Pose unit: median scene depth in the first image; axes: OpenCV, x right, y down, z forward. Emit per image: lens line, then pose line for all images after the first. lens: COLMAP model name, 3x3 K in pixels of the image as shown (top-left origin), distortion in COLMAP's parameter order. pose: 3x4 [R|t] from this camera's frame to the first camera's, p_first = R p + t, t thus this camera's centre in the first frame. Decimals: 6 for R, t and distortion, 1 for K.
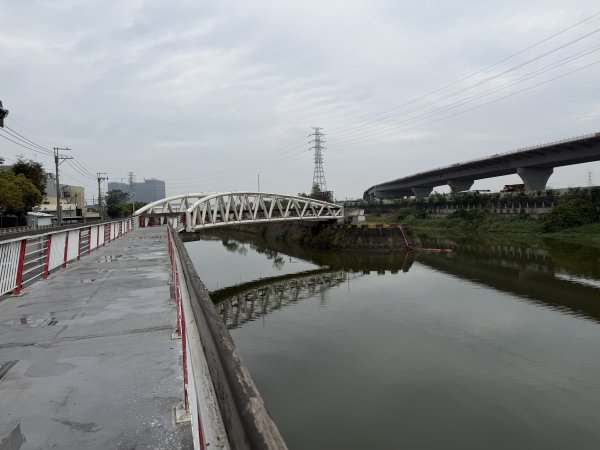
lens RADIAL K [[432.2, 0, 297.7], [0, 432.2, 217.6], [0, 0, 1]] dist [0.098918, -0.146647]
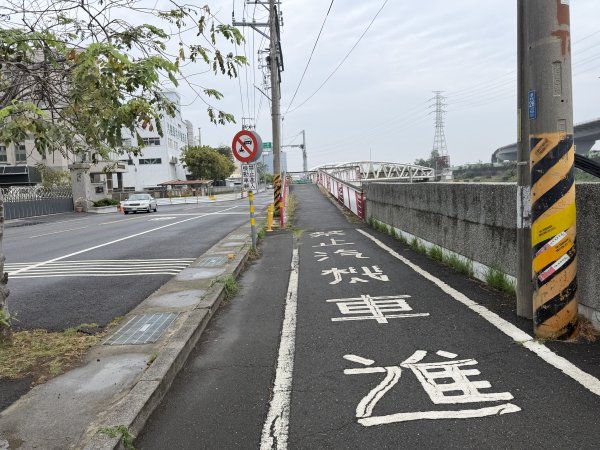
lens RADIAL K [[462.7, 0, 300.0], [0, 462.7, 225.0], [0, 0, 1]] dist [0.124638, -0.176877]
pose [[0.965687, 0.005265, -0.259657, 0.081630], [0.015932, 0.996710, 0.079463, 0.026441], [0.259221, -0.080874, 0.962426, -0.533097]]
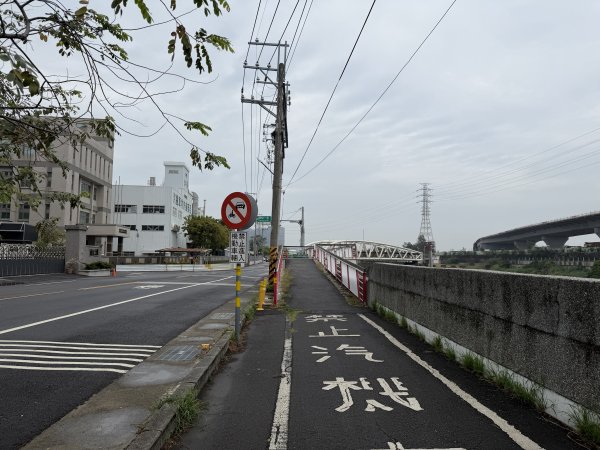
lens RADIAL K [[432.0, 0, 300.0], [0, 432.0, 225.0], [0, 0, 1]] dist [0.098235, -0.131423]
pose [[0.967604, 0.025674, -0.251164, 0.072477], [-0.048595, 0.995154, -0.085485, 0.025881], [0.247752, 0.094921, 0.964162, -0.502881]]
